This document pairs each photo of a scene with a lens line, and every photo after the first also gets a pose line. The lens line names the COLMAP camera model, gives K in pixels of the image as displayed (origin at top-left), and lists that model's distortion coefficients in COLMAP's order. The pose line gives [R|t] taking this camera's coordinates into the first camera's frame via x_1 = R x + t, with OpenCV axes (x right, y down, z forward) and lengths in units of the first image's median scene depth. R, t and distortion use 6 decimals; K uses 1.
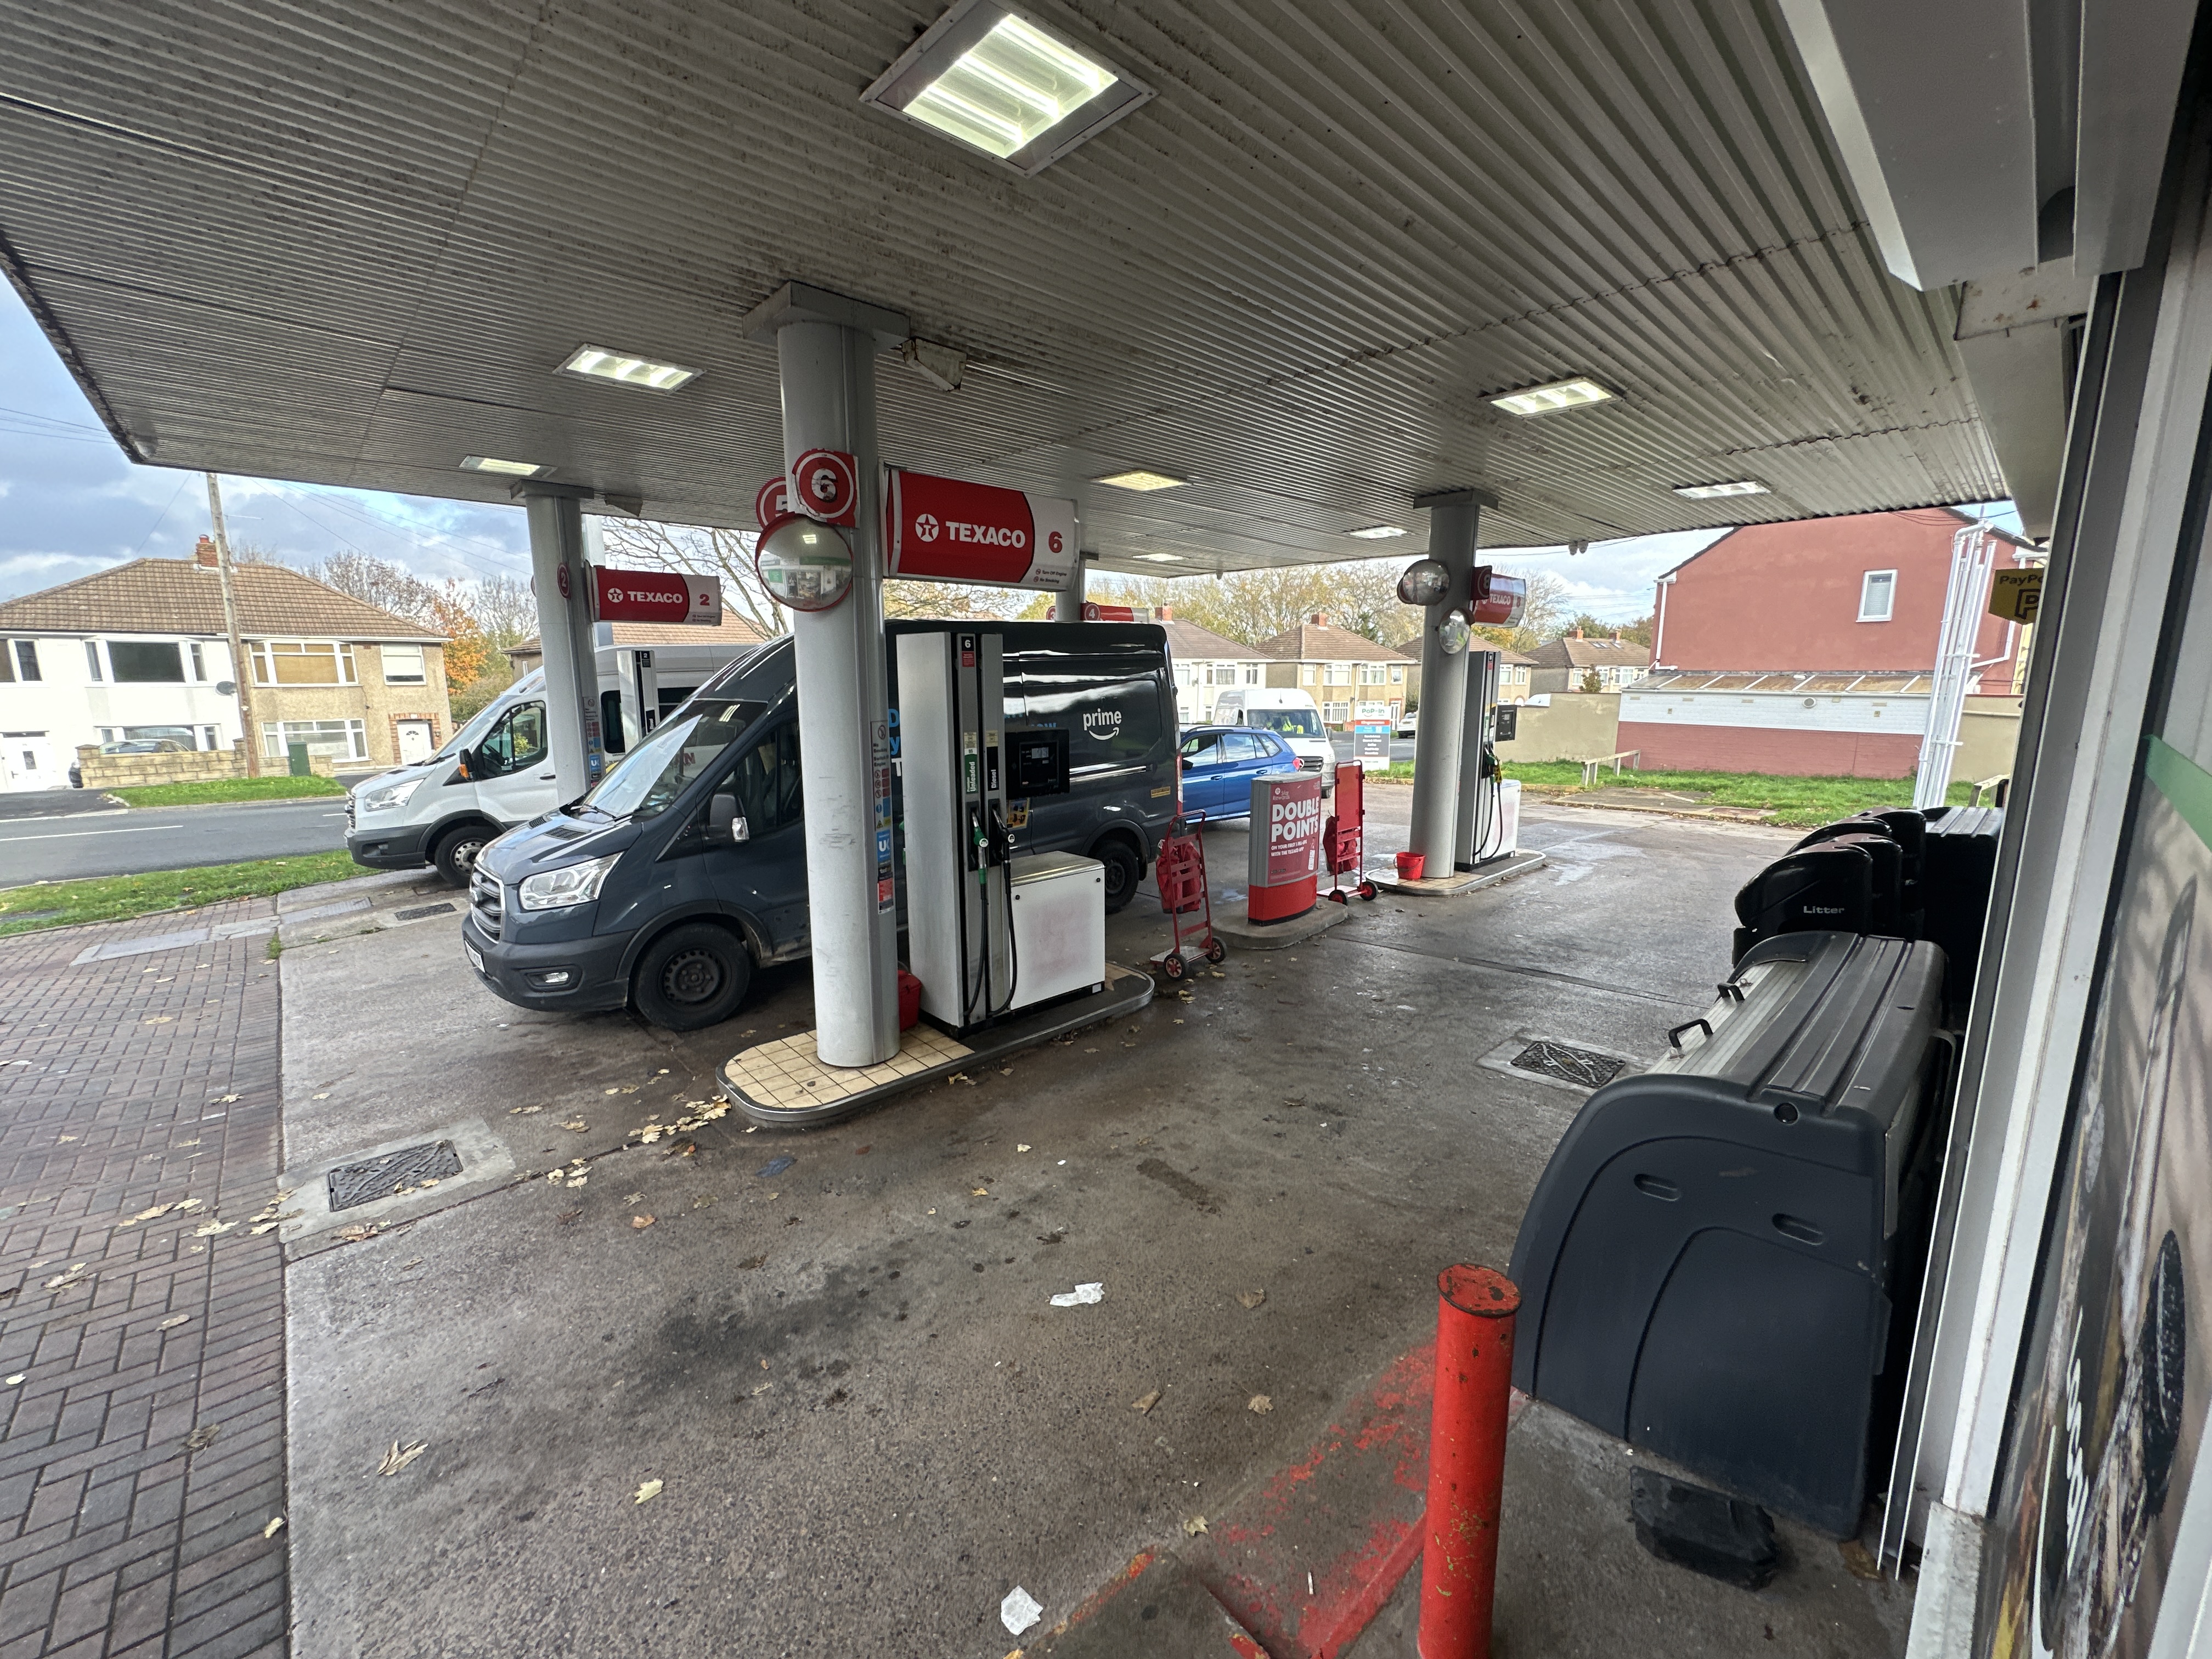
lens RADIAL K [[879.6, 0, 1106.9], [0, 879.6, 830.2], [0, 0, 1]] dist [0.002007, 0.000510]
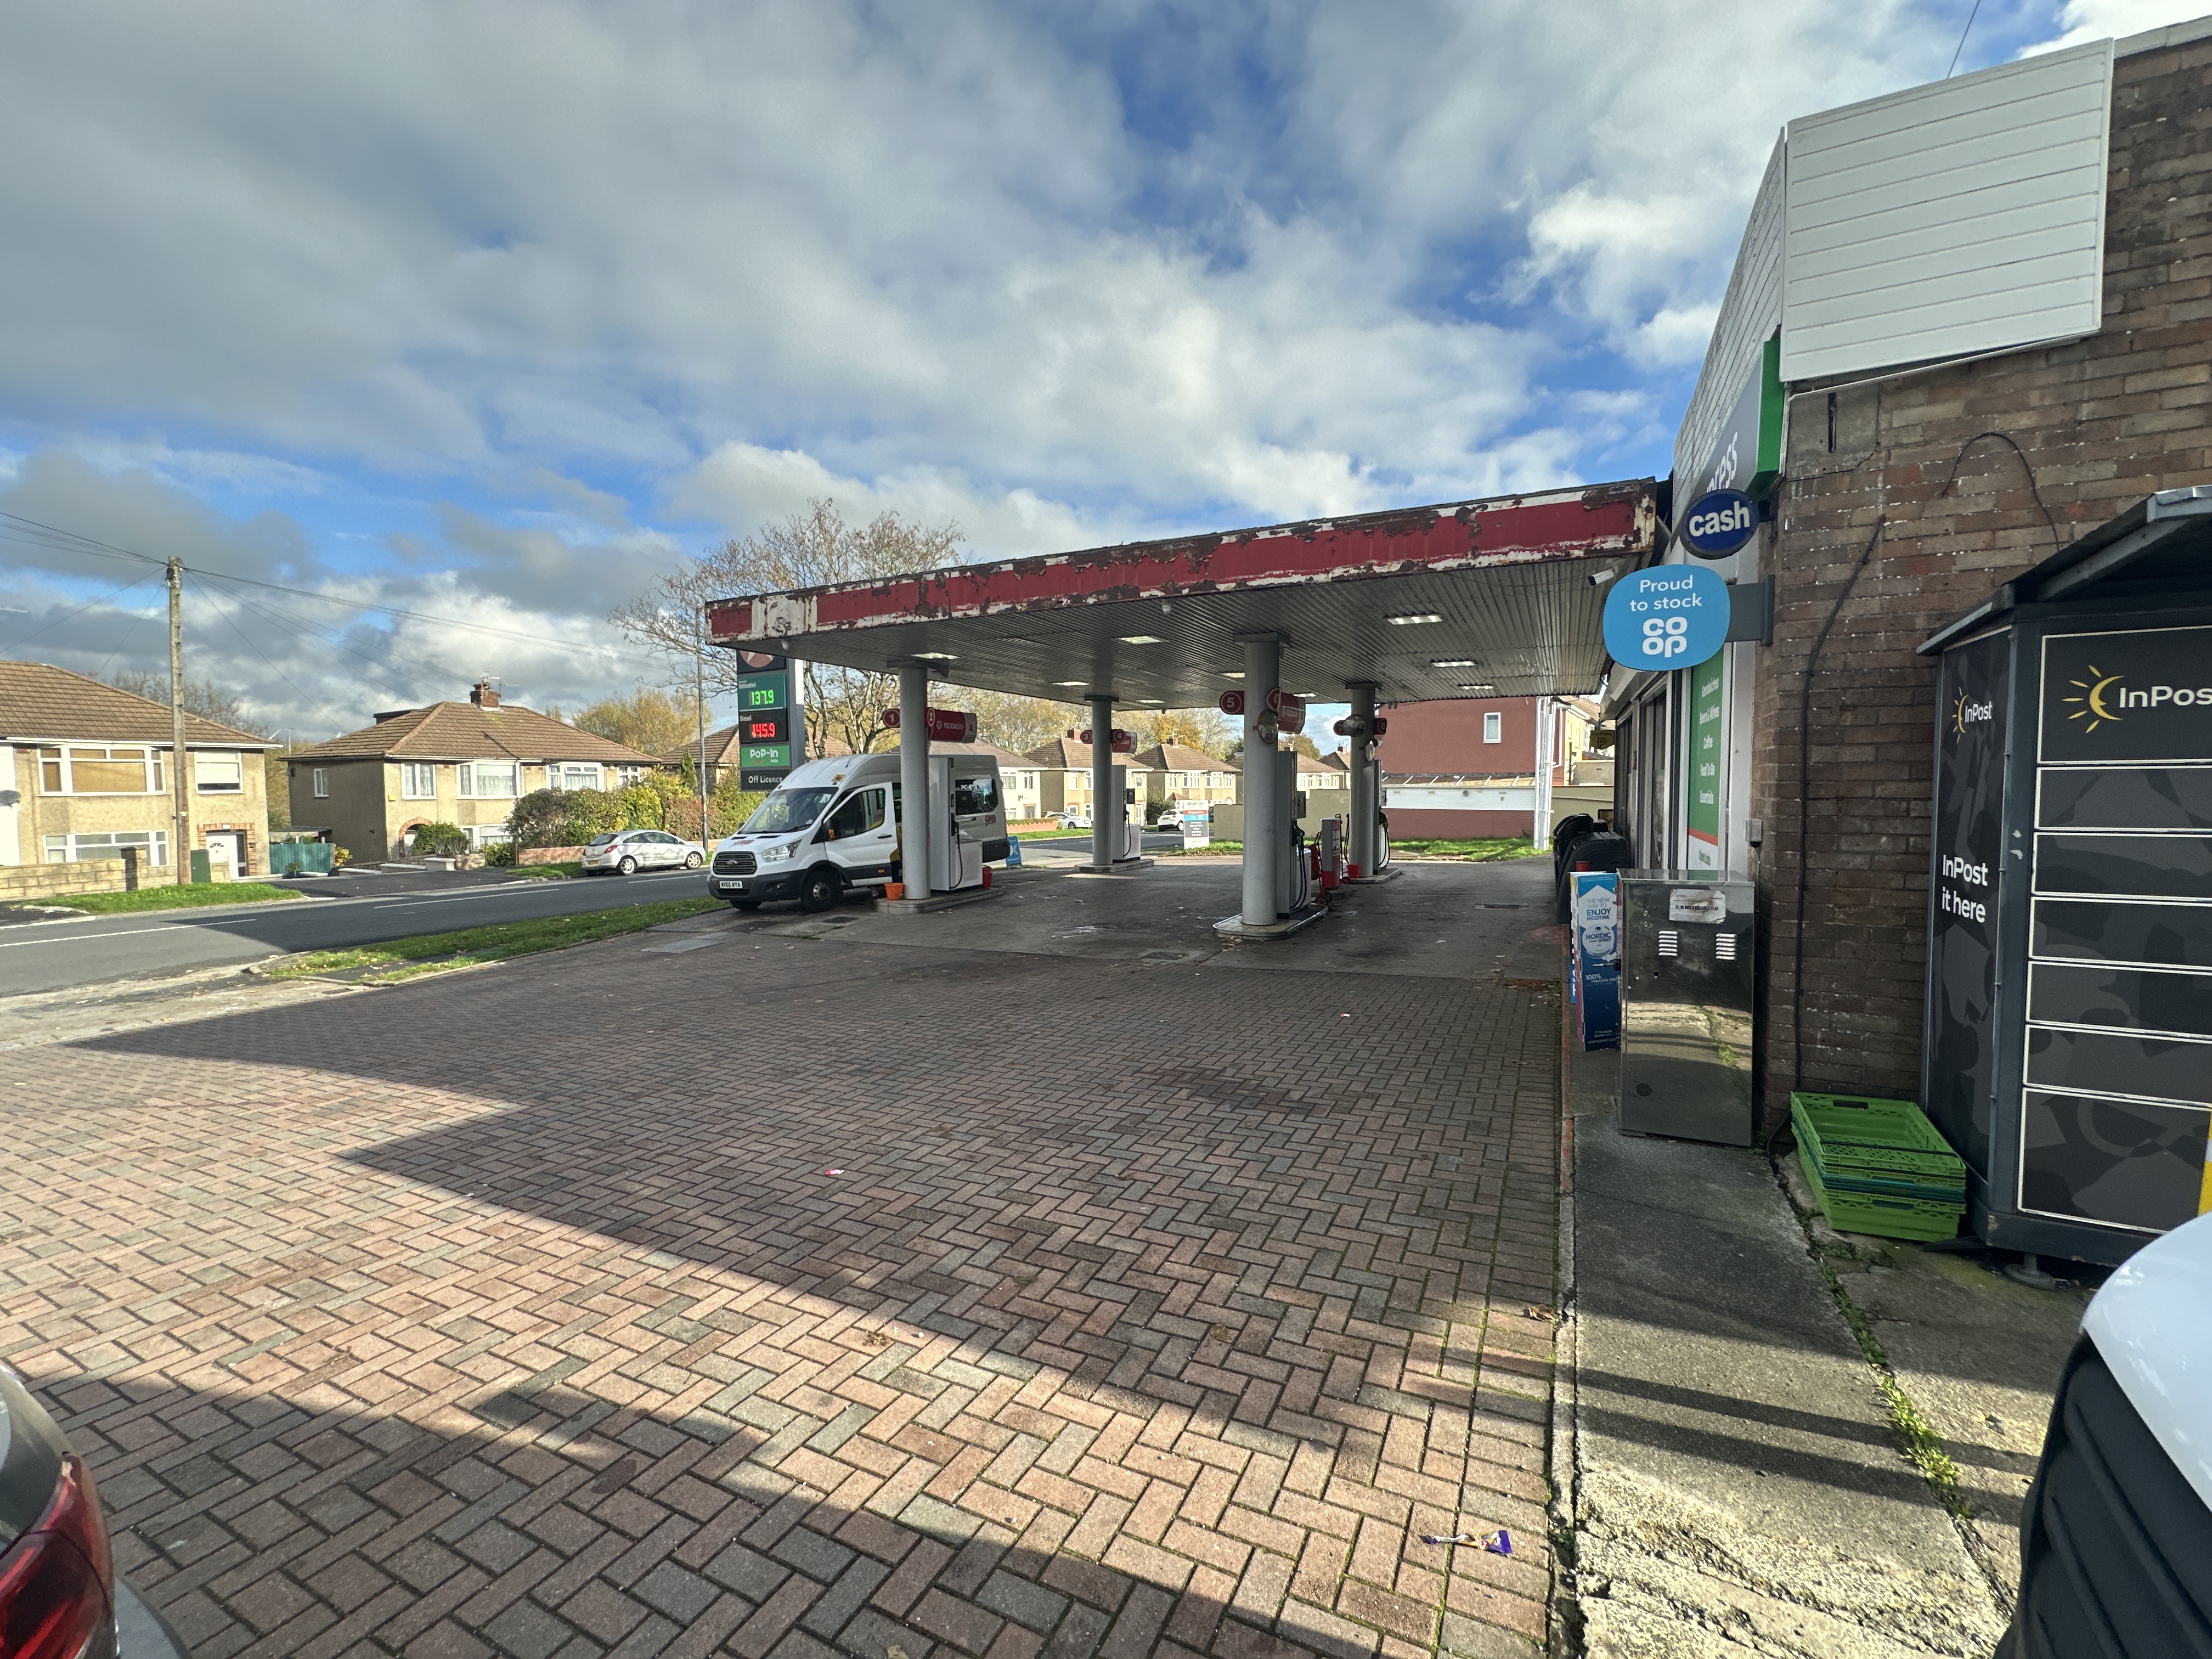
lens RADIAL K [[879.6, 0, 1106.1], [0, 879.6, 824.9], [0, 0, 1]] dist [0.002007, 0.000510]
pose [[0.943282, -0.021679, 0.331283, -0.330165], [0.063788, 0.991108, -0.116772, 0.054450], [-0.325806, 0.131281, 0.936278, -0.256778]]
